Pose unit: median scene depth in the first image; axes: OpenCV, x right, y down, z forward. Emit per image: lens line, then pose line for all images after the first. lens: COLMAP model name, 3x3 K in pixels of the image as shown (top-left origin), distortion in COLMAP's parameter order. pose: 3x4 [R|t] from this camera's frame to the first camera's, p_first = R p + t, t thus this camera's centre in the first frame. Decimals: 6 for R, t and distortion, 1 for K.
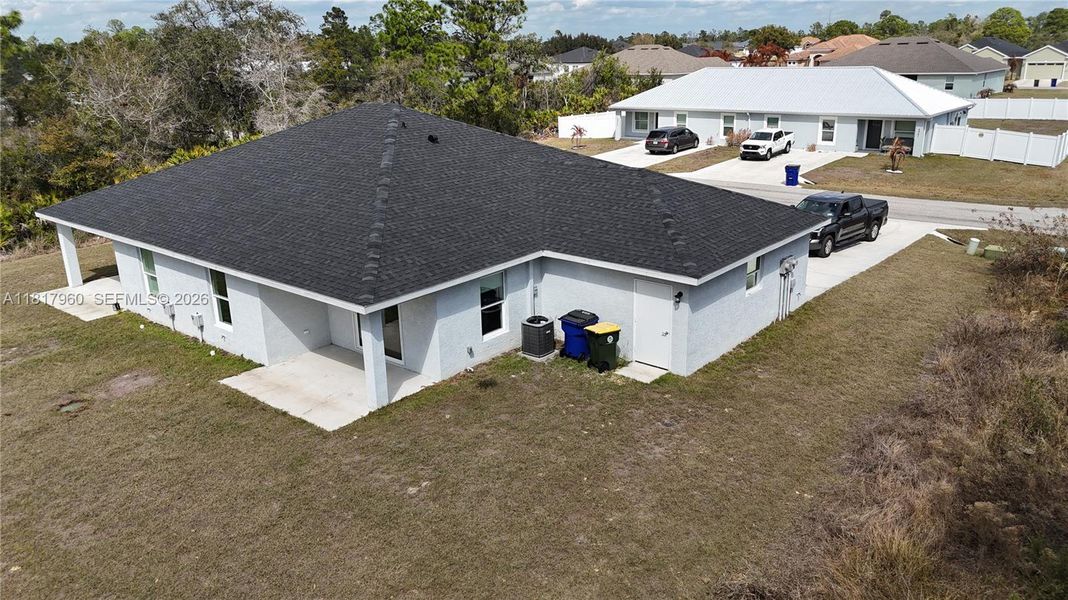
lens RADIAL K [[787.1, 0, 534.0], [0, 787.1, 300.0], [0, 0, 1]] dist [0.095352, -0.121493]
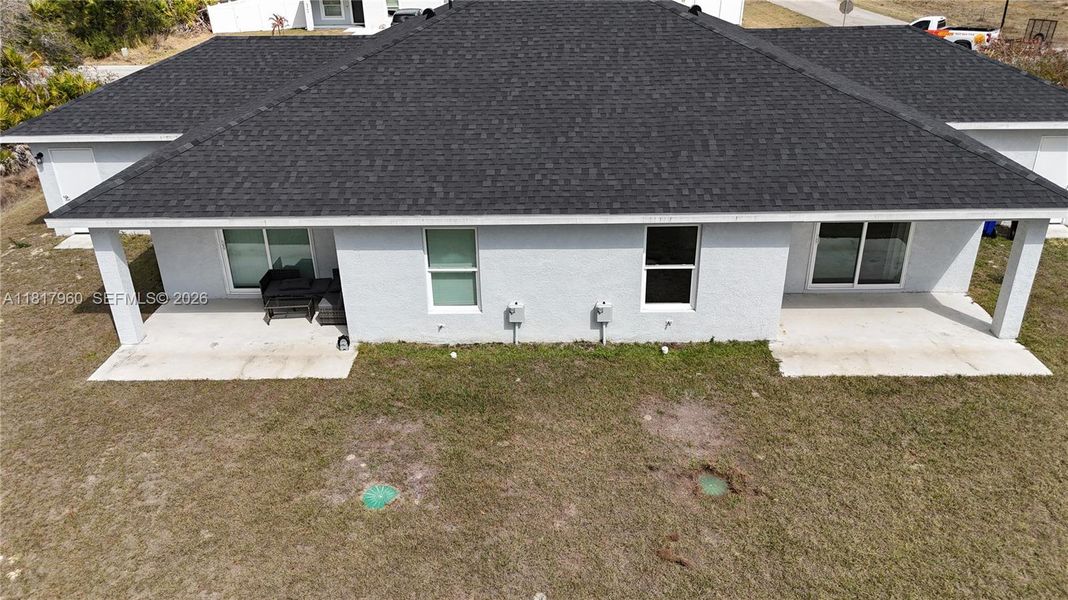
lens RADIAL K [[787.1, 0, 534.0], [0, 787.1, 300.0], [0, 0, 1]] dist [0.095352, -0.121493]
pose [[0.778536, -0.268990, 0.567032, -0.911653], [0.190215, 0.962130, 0.195252, -0.135665], [-0.598080, -0.044153, 0.800219, 0.555210]]
